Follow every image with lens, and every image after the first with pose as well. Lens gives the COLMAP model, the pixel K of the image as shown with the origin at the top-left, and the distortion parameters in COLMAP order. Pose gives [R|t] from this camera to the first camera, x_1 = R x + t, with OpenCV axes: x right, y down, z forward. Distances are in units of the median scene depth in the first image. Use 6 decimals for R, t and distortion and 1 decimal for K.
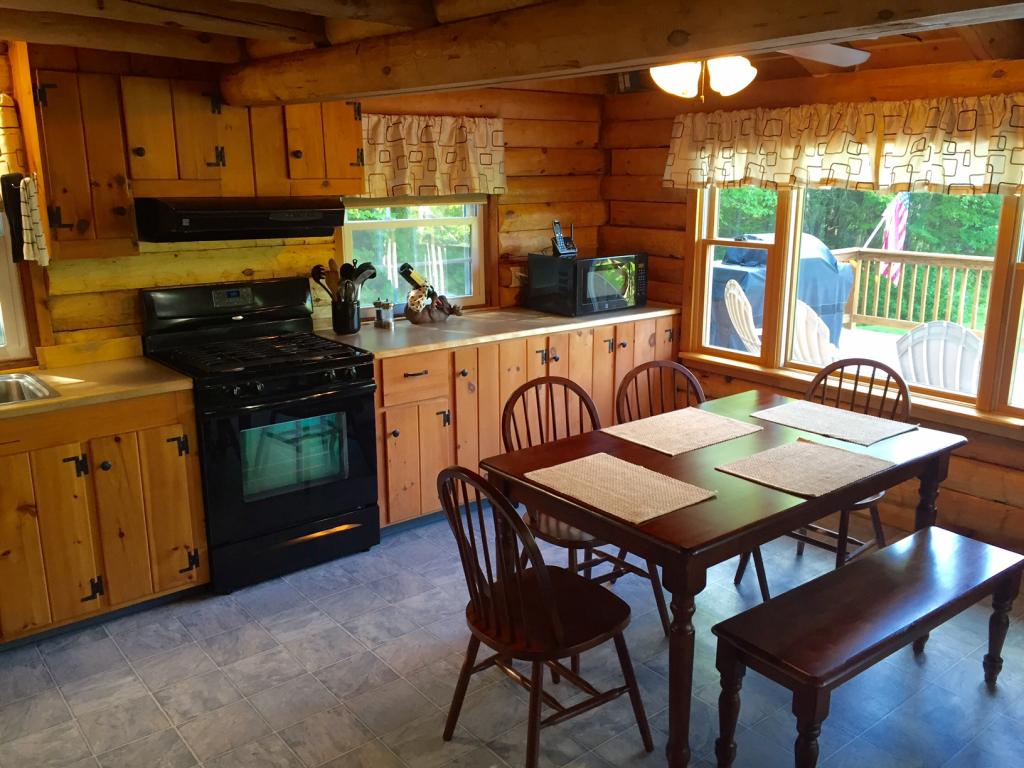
lens RADIAL K [[872.8, 0, 507.9], [0, 872.8, 386.3], [0, 0, 1]] dist [0.099378, -0.131068]
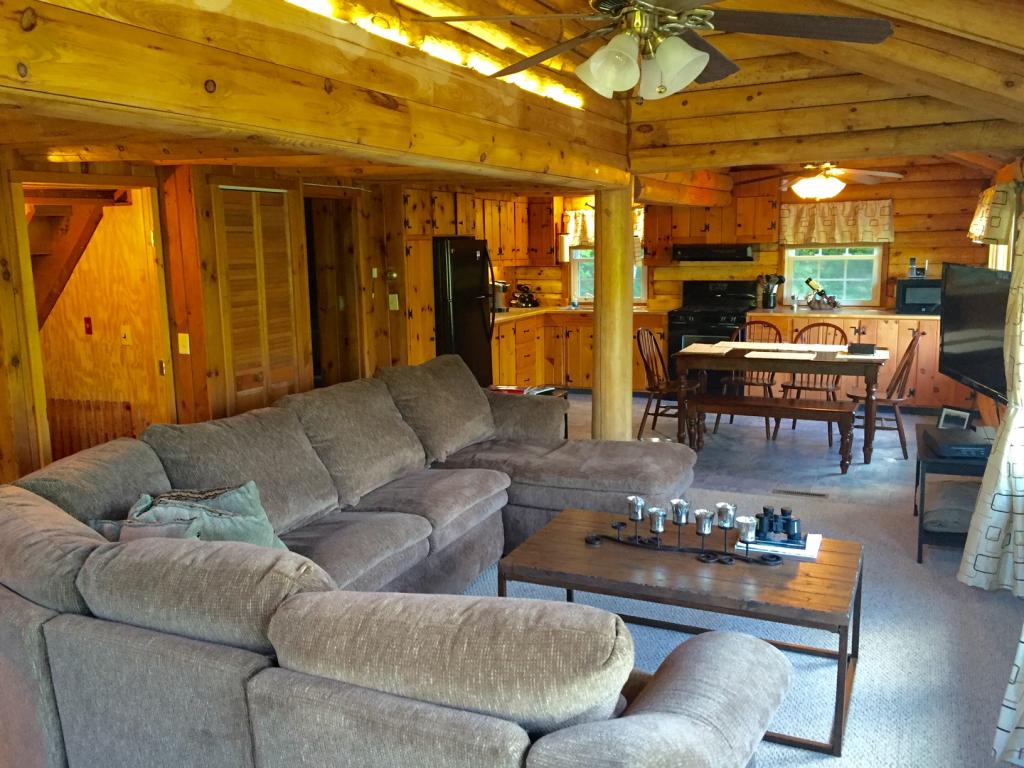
lens RADIAL K [[872.8, 0, 507.9], [0, 872.8, 386.3], [0, 0, 1]] dist [0.099378, -0.131068]
pose [[0.445454, 0.146007, -0.883319, 1.515675], [-0.201337, 0.977678, 0.060071, 0.127580], [0.872373, 0.151086, 0.464908, -0.516046]]
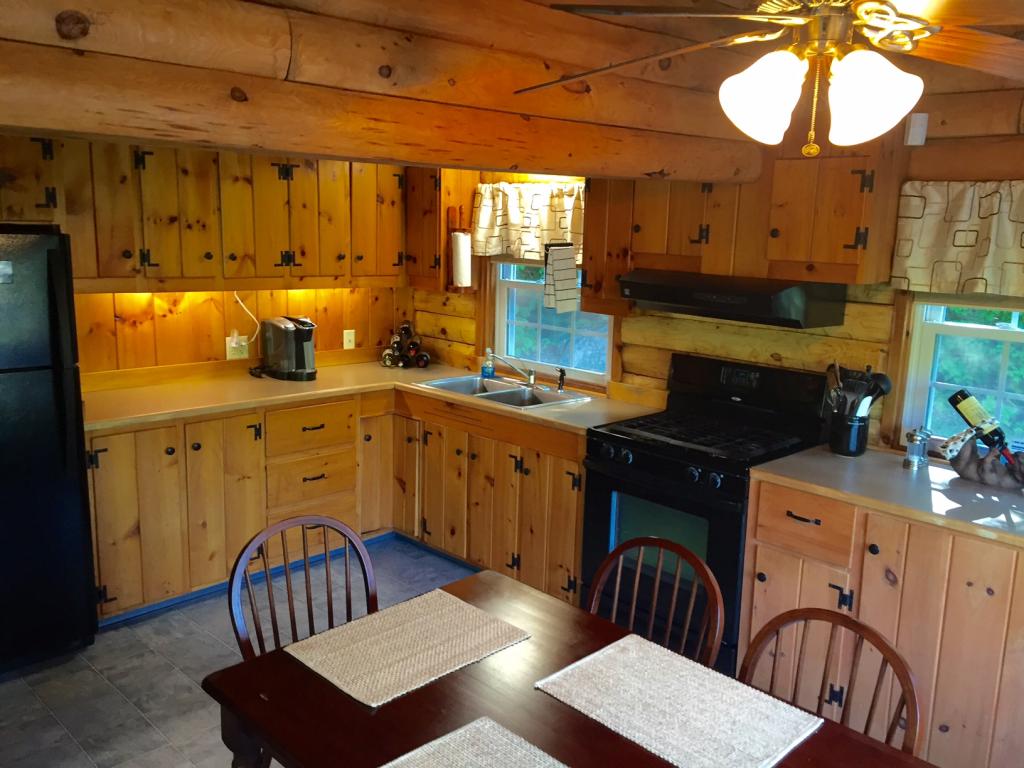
lens RADIAL K [[872.8, 0, 507.9], [0, 872.8, 386.3], [0, 0, 1]] dist [0.099378, -0.131068]
pose [[0.104721, 0.198370, -0.974517, 0.595740], [-0.266756, 0.949598, 0.164633, -0.181669], [0.958058, 0.242718, 0.152359, 0.612817]]
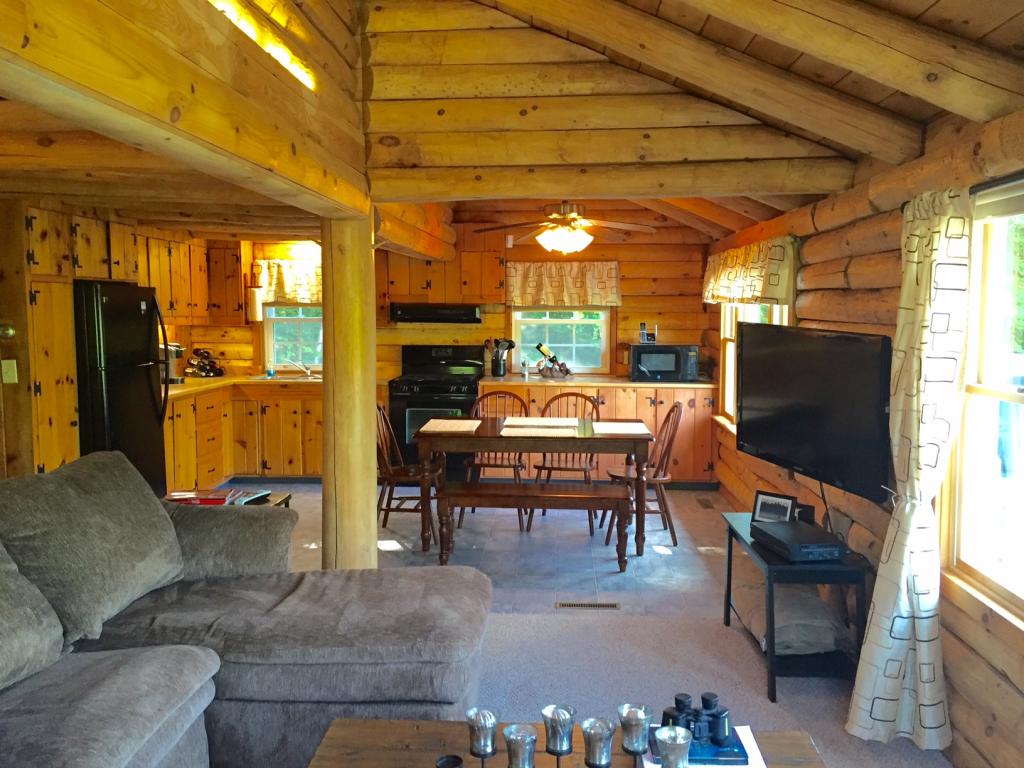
lens RADIAL K [[872.8, 0, 507.9], [0, 872.8, 386.3], [0, 0, 1]] dist [0.099378, -0.131068]
pose [[0.739811, 0.069225, -0.669245, 1.148920], [-0.169008, 0.981920, -0.085261, 0.122077], [0.651242, 0.176185, 0.738134, -0.372241]]
